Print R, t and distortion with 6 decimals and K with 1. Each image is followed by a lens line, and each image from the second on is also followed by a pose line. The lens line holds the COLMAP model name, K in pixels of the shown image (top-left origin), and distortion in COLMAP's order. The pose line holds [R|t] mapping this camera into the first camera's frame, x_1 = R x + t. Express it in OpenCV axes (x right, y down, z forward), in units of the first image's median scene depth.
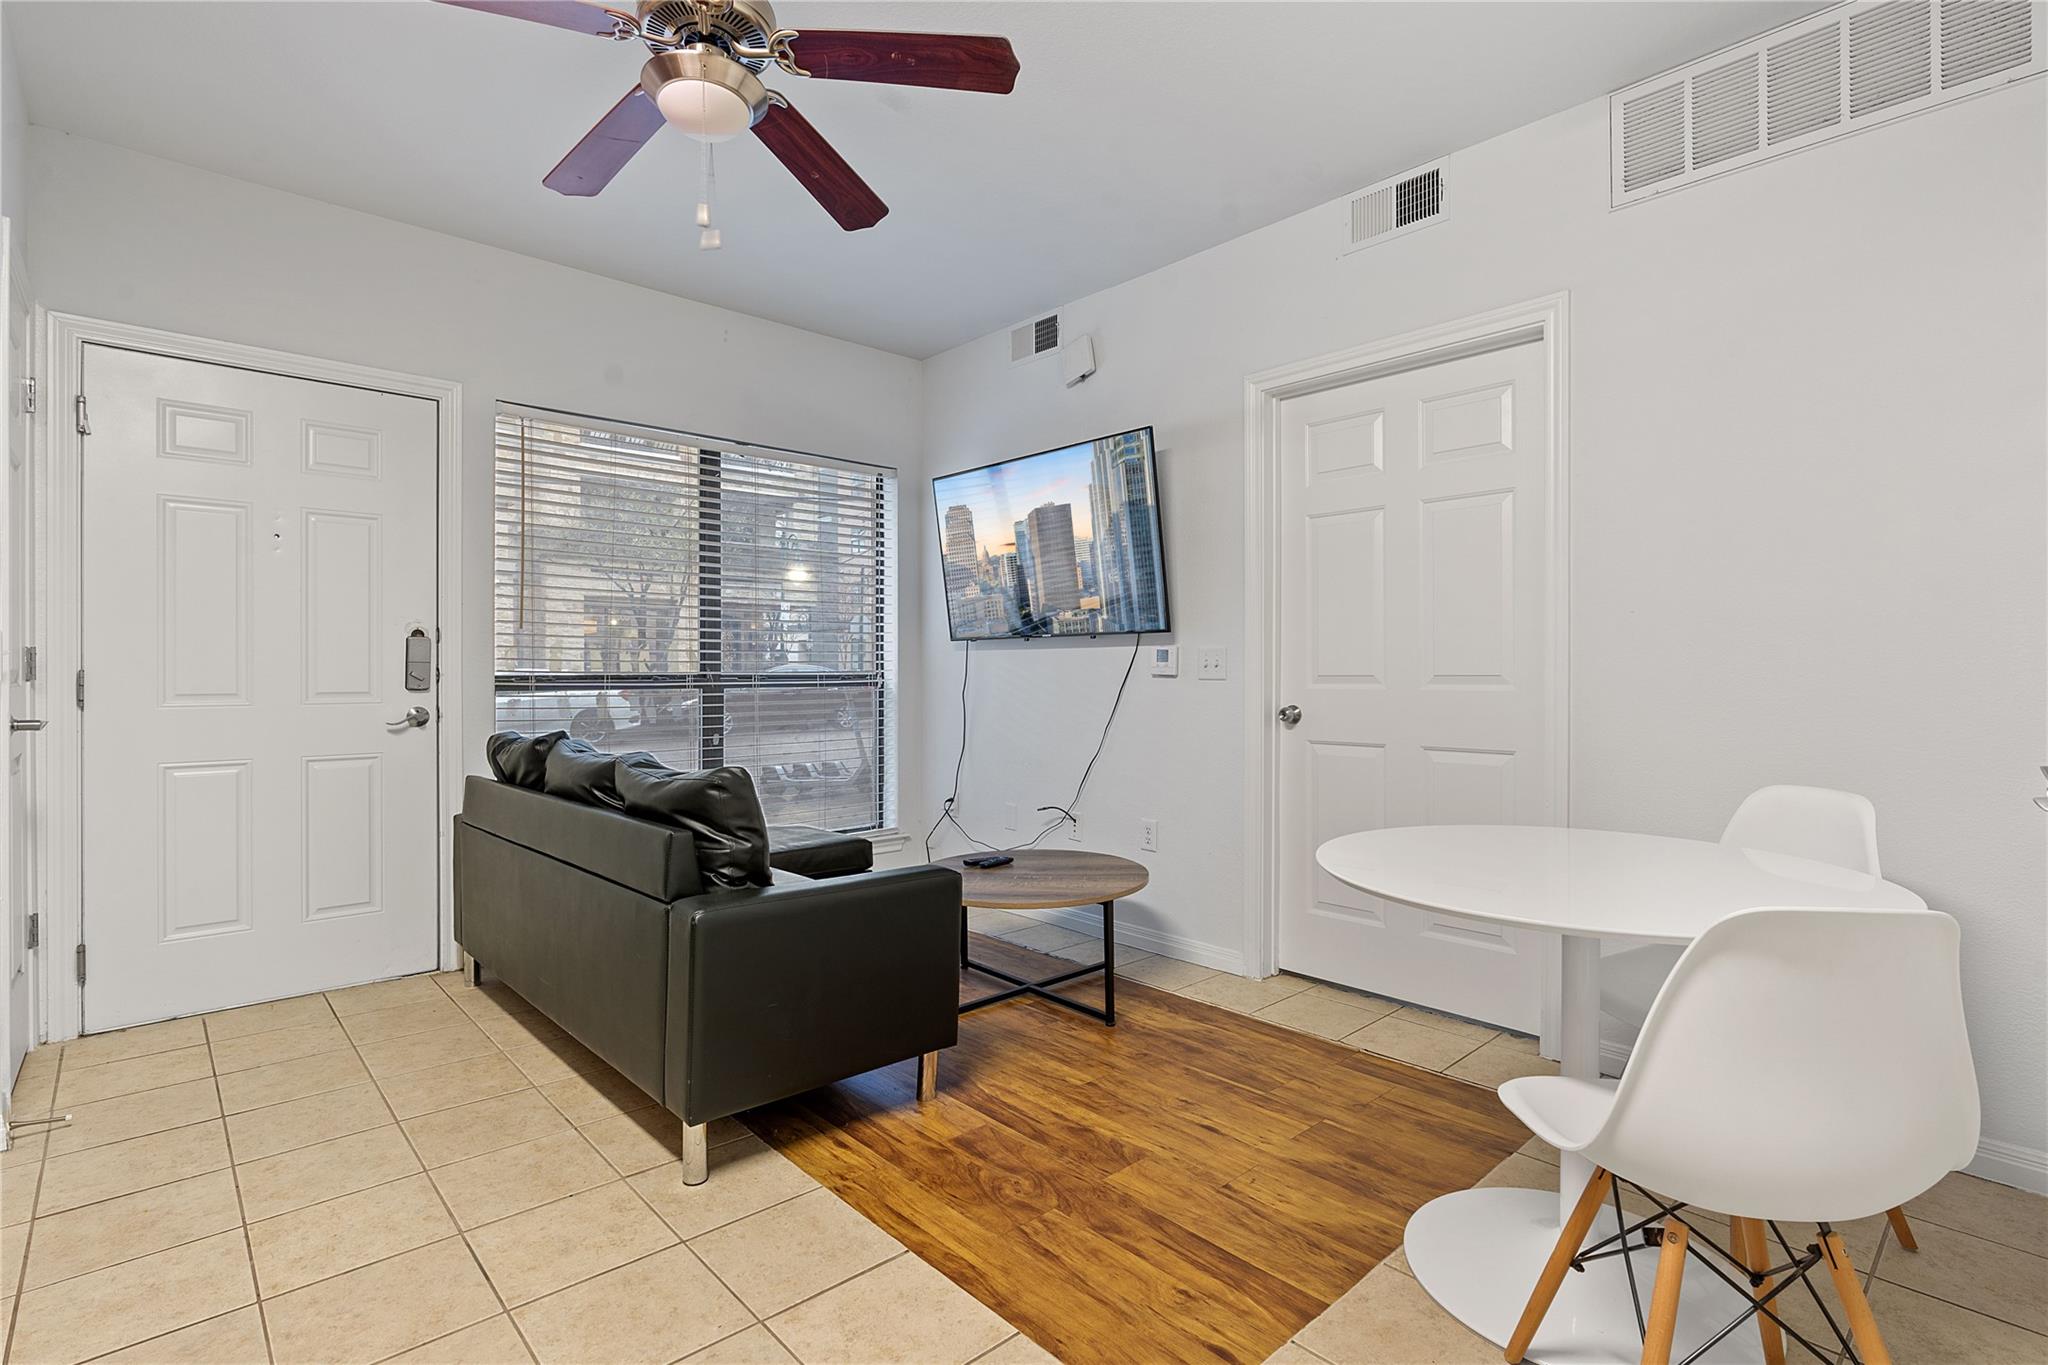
lens RADIAL K [[971.8, 0, 1021.7], [0, 971.8, 673.9], [0, 0, 1]] dist [-0.013916, 0.004801]
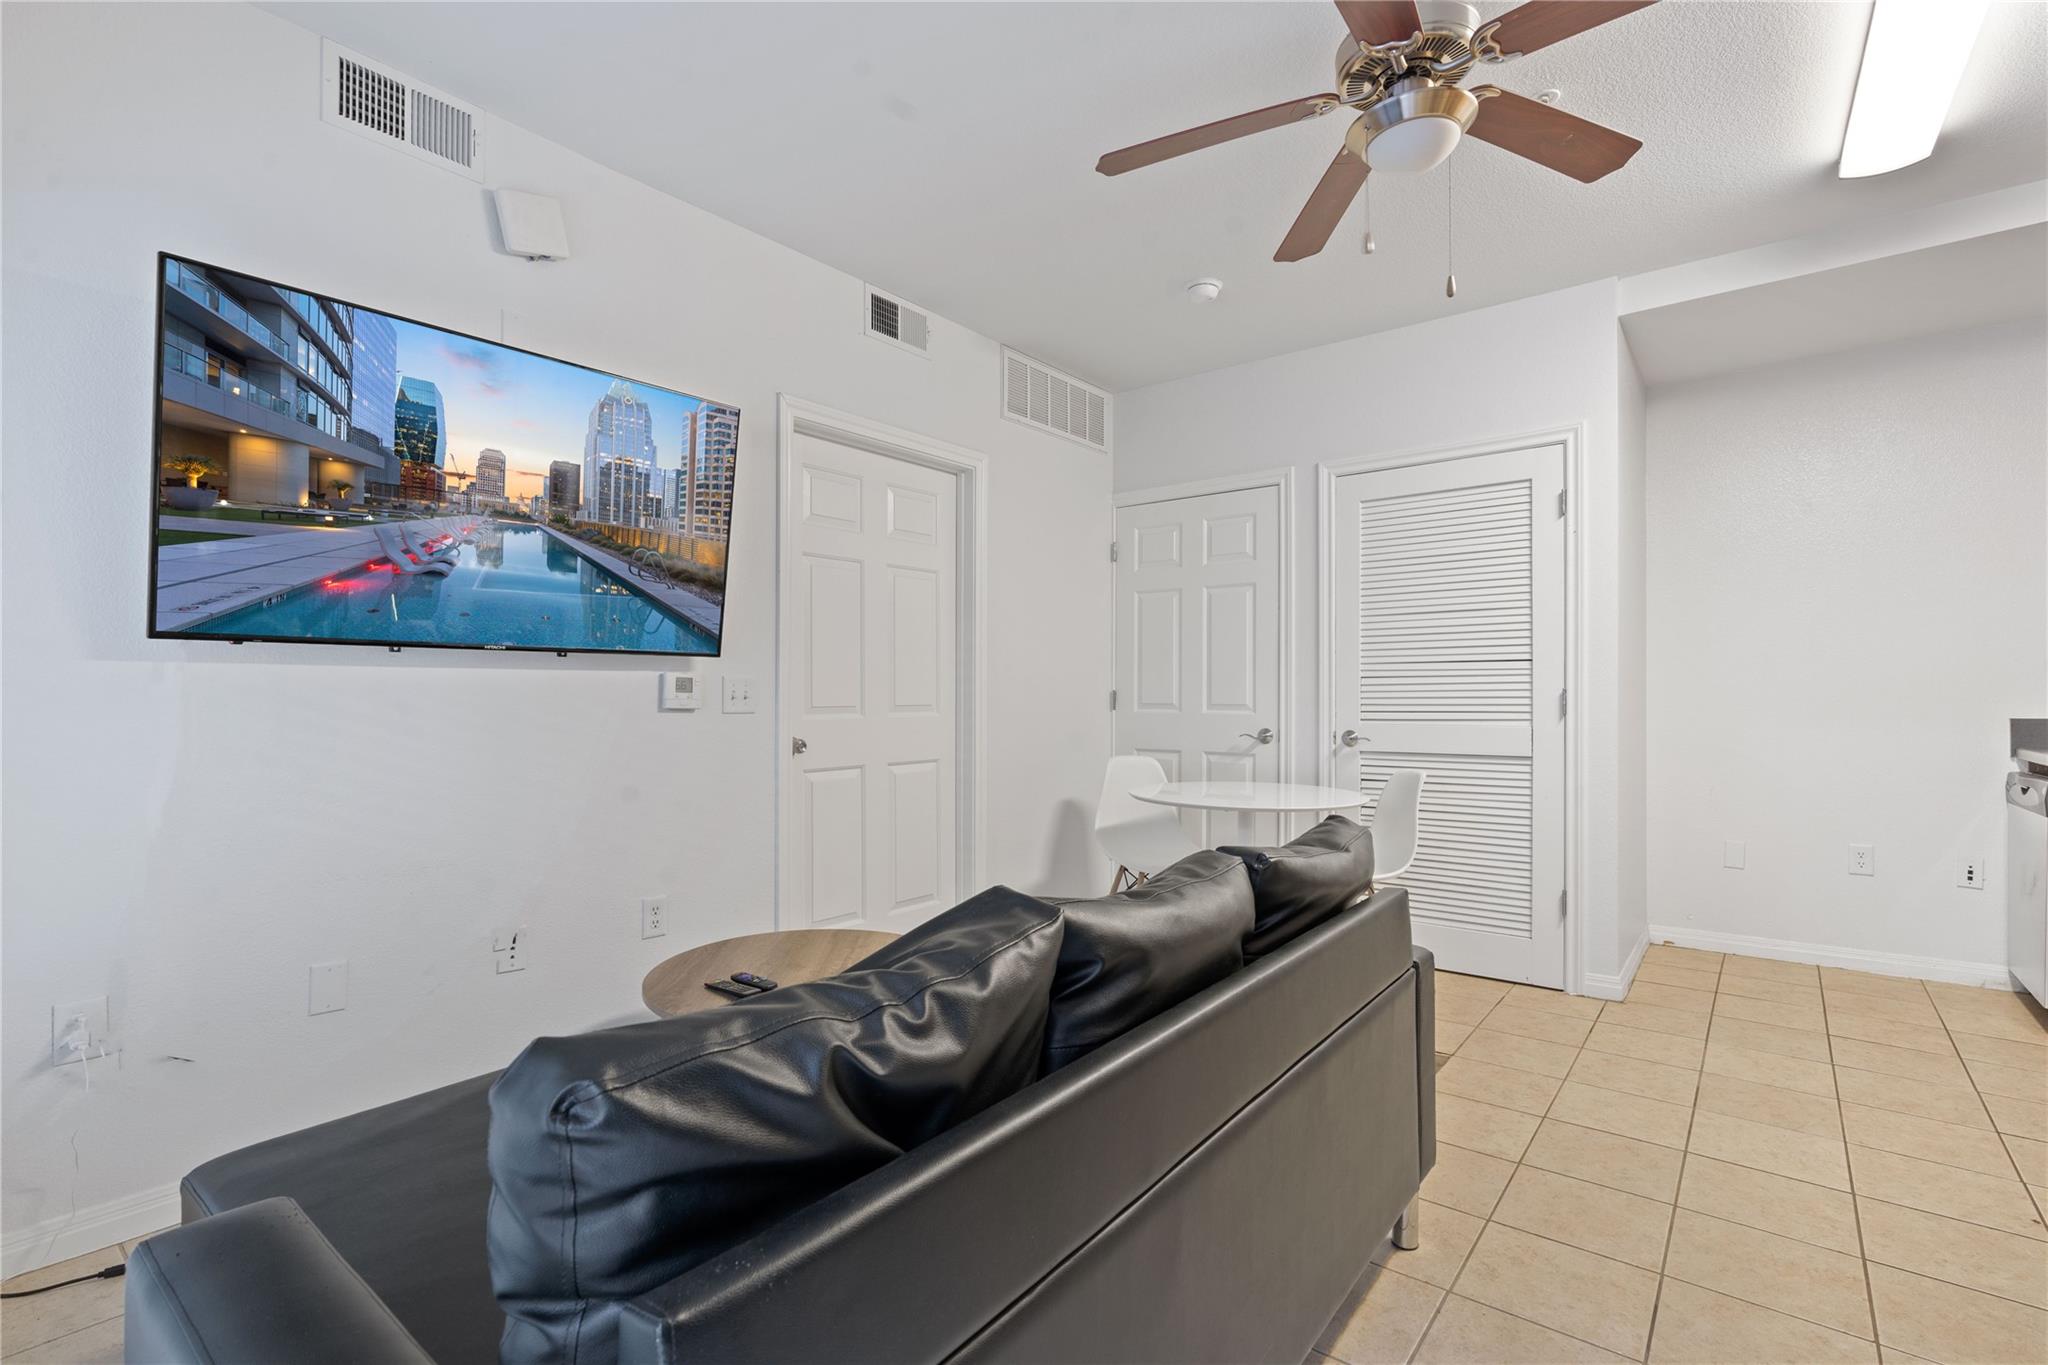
lens RADIAL K [[936.8, 0, 1028.2], [0, 936.8, 694.1], [0, 0, 1]] dist [-0.009456, 0.004438]
pose [[-0.154219, 0.000667, 0.988037, -0.962649], [0.000856, 0.999999, -0.000542, -0.015021], [-0.988036, 0.000762, -0.154219, 1.219783]]
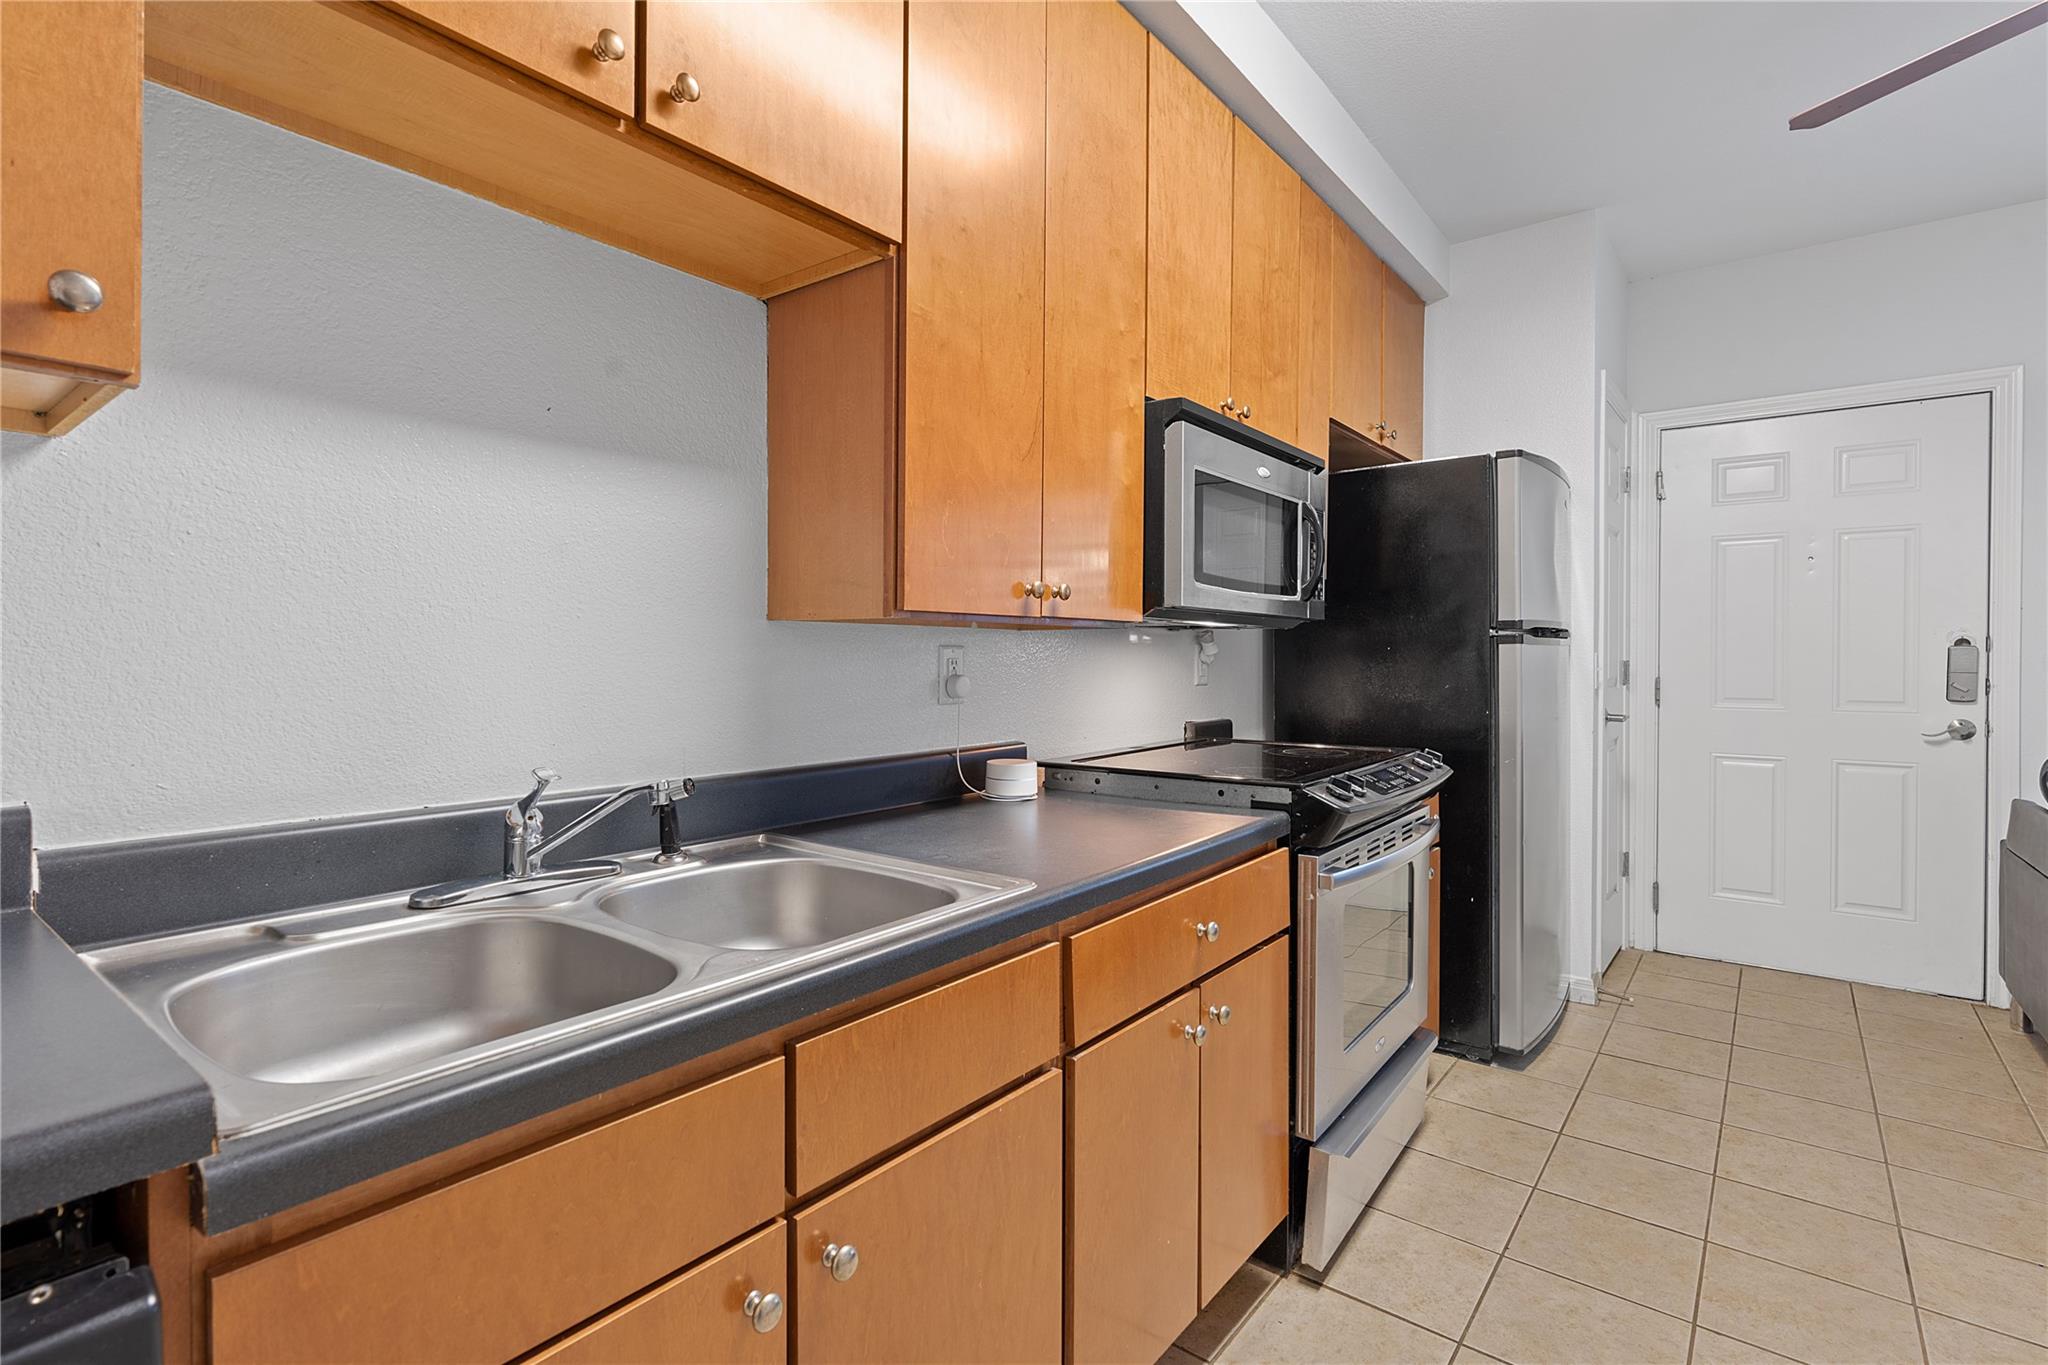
lens RADIAL K [[965.4, 0, 1019.2], [0, 965.4, 666.7], [0, 0, 1]] dist [-0.011856, 0.005078]
pose [[0.154973, 0.010743, -0.987860, 0.222709], [-0.003539, 0.999940, 0.010319, -0.032357], [0.987912, 0.001897, 0.155001, -0.089351]]
